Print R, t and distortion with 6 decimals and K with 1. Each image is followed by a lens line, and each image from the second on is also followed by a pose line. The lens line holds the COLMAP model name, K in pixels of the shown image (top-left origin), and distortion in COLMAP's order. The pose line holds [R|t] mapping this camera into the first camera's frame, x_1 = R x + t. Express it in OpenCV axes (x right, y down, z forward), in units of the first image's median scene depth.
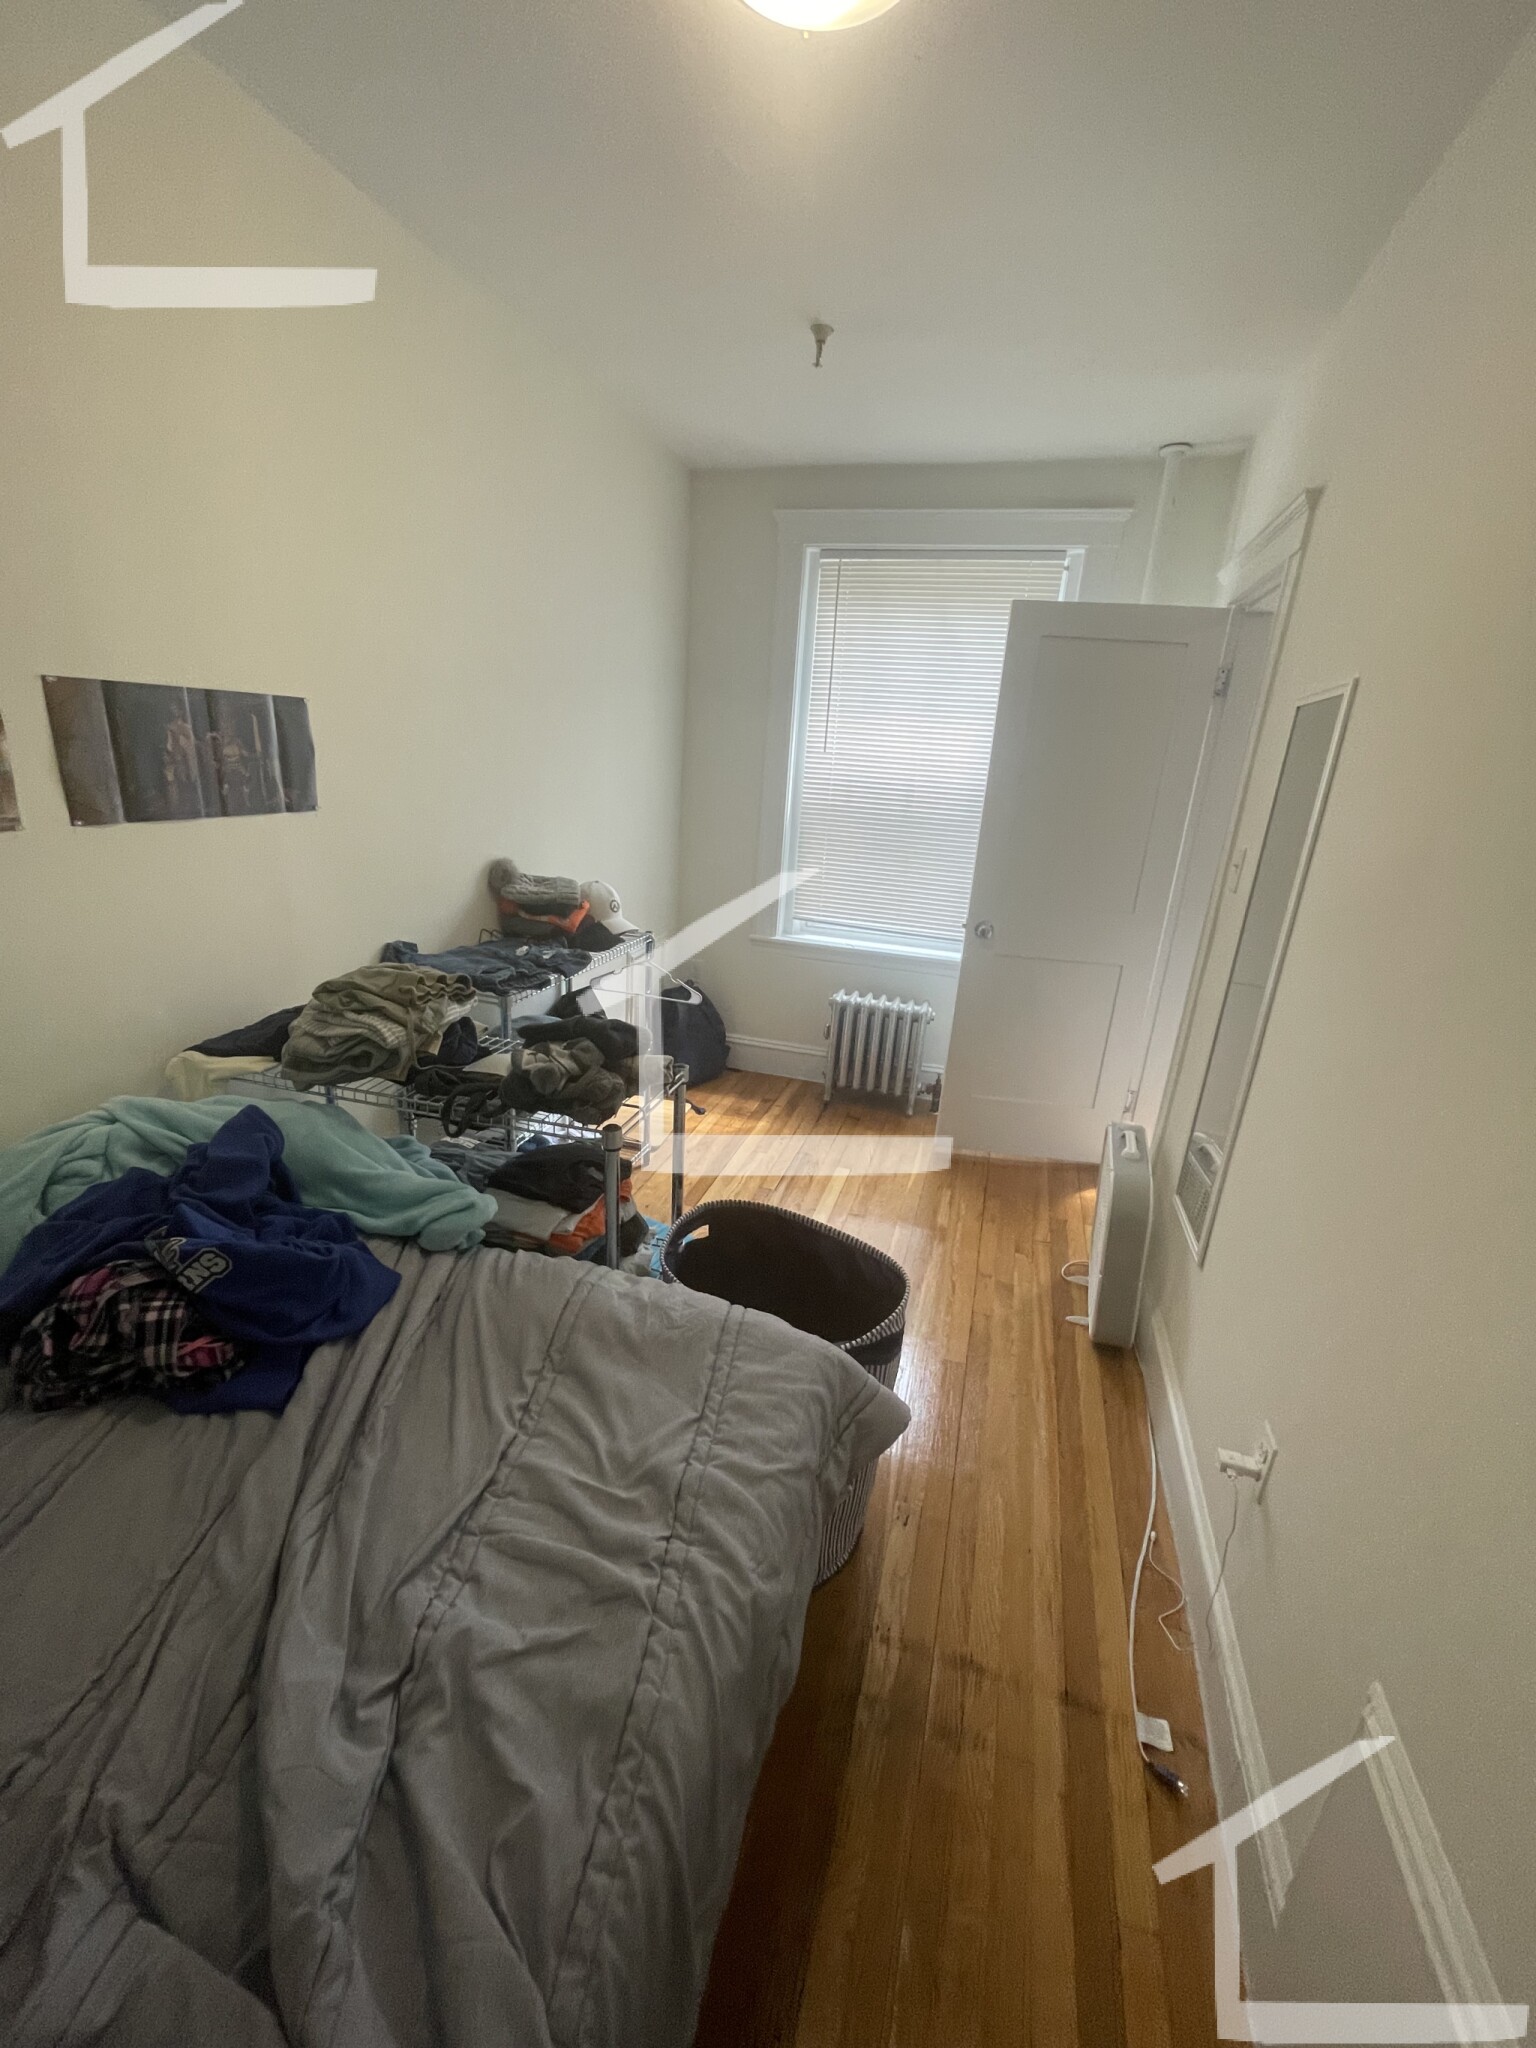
lens RADIAL K [[831.5, 0, 770.0], [0, 831.5, 1028.0], [0, 0, 1]] dist [-0.002055, -0.000530]
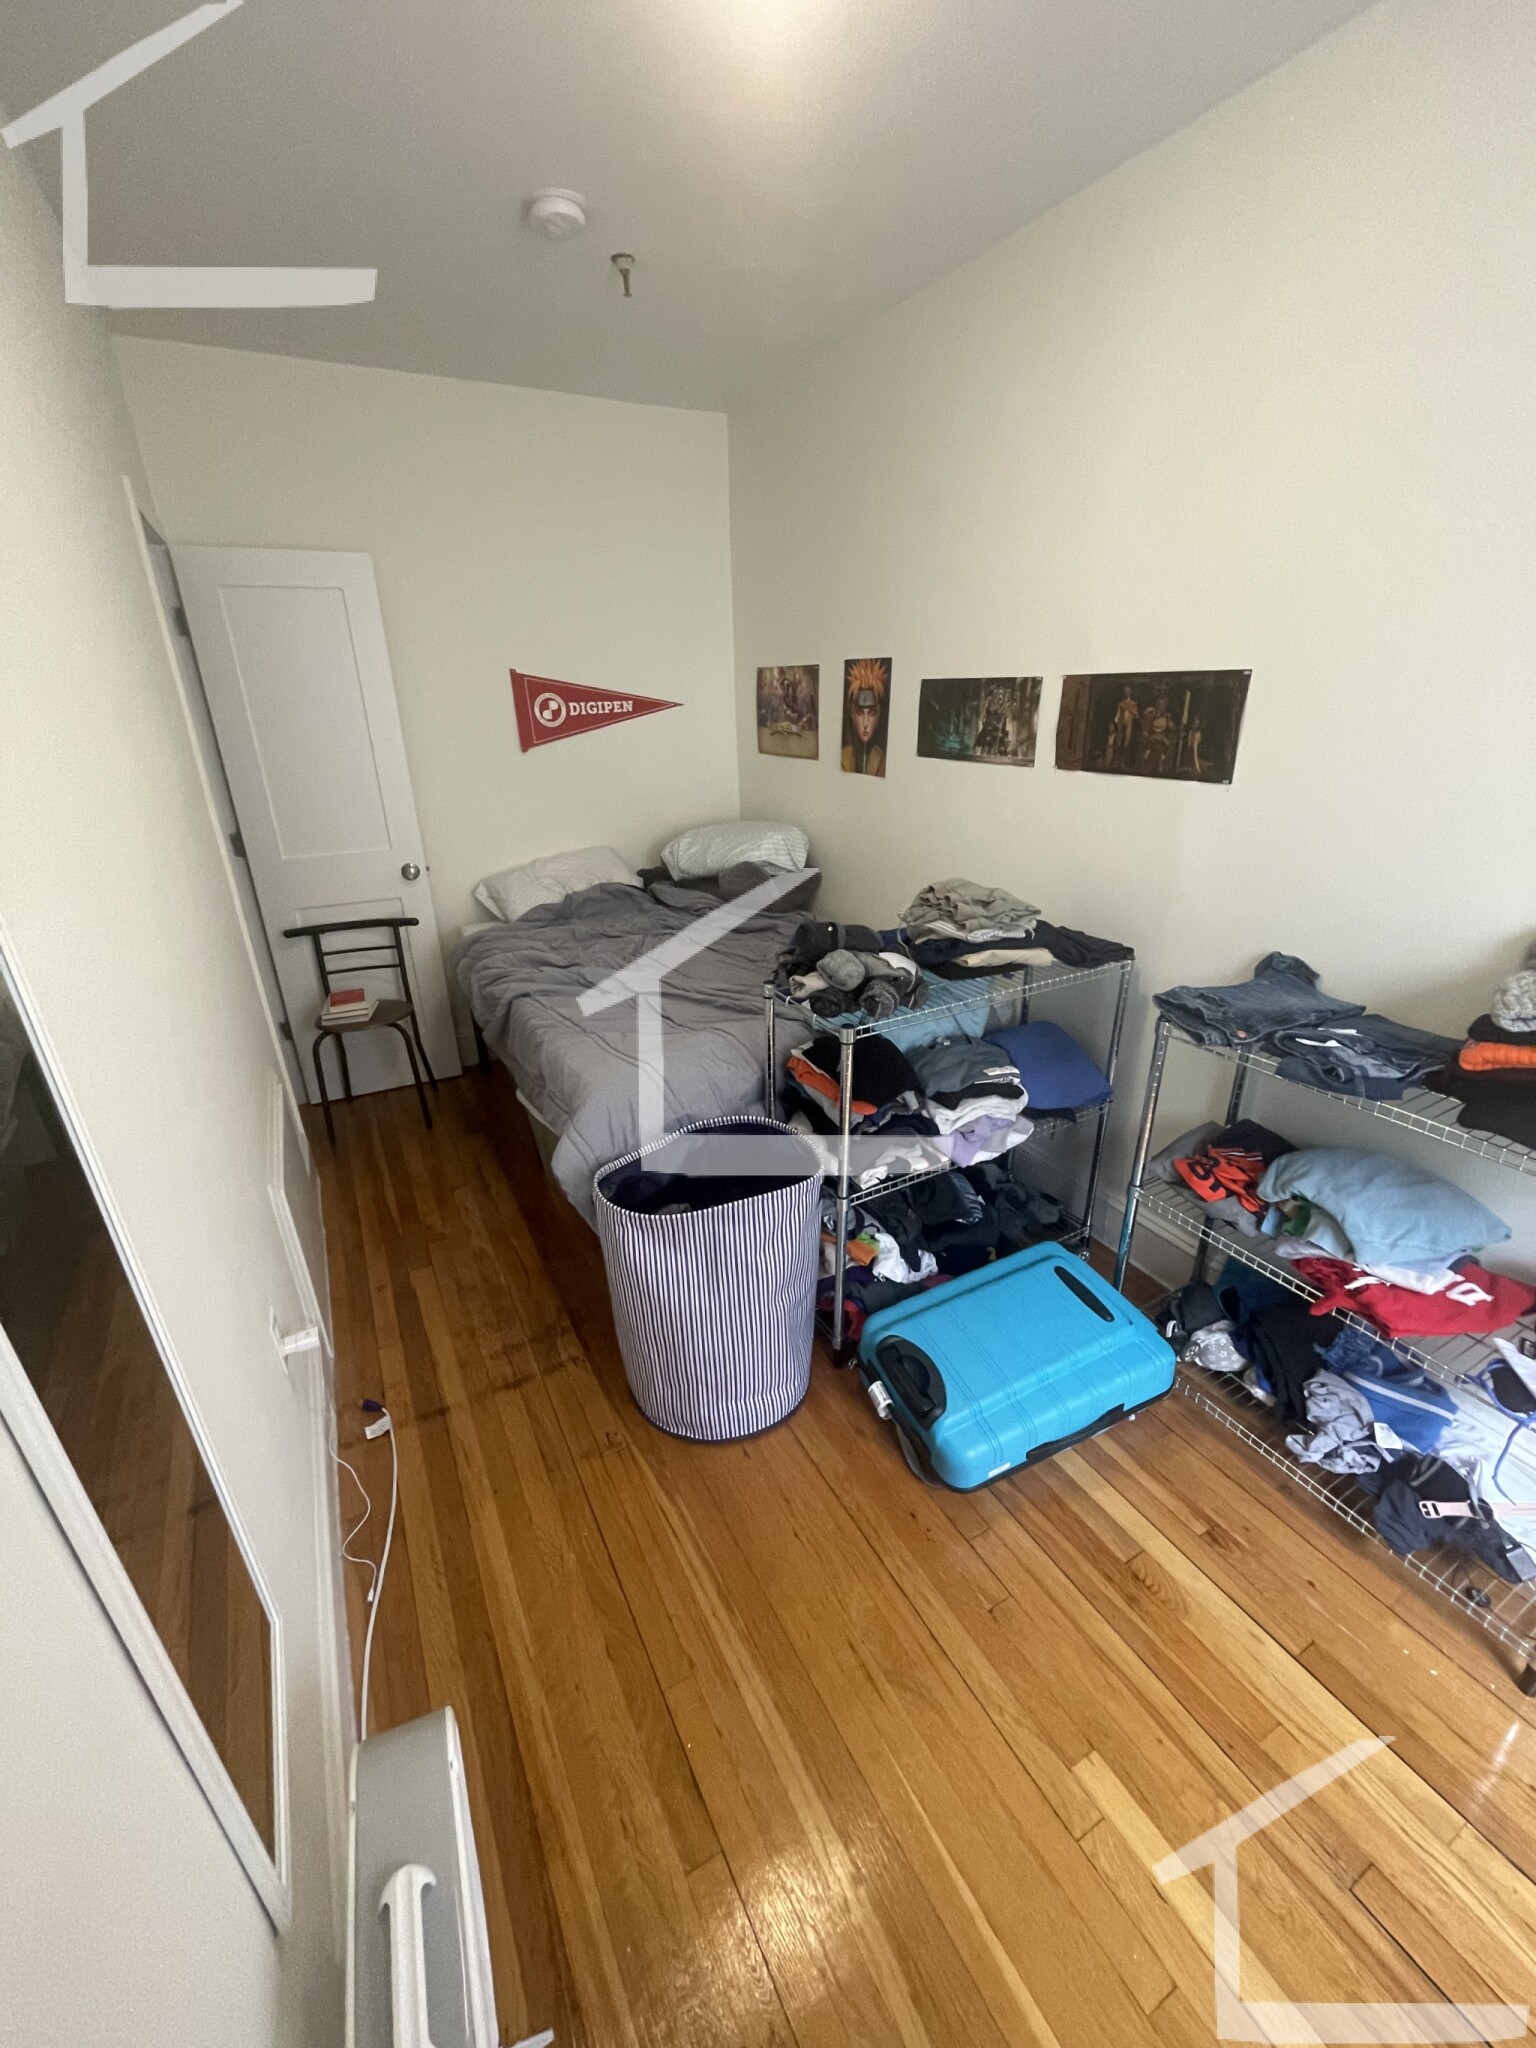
lens RADIAL K [[831.5, 0, 770.0], [0, 831.5, 1028.0], [0, 0, 1]] dist [-0.002055, -0.000530]
pose [[-0.700046, 0.221472, -0.678886, 0.710848], [-0.252633, 0.812397, 0.525535, -0.500697], [0.667916, 0.539408, -0.512764, 1.594822]]
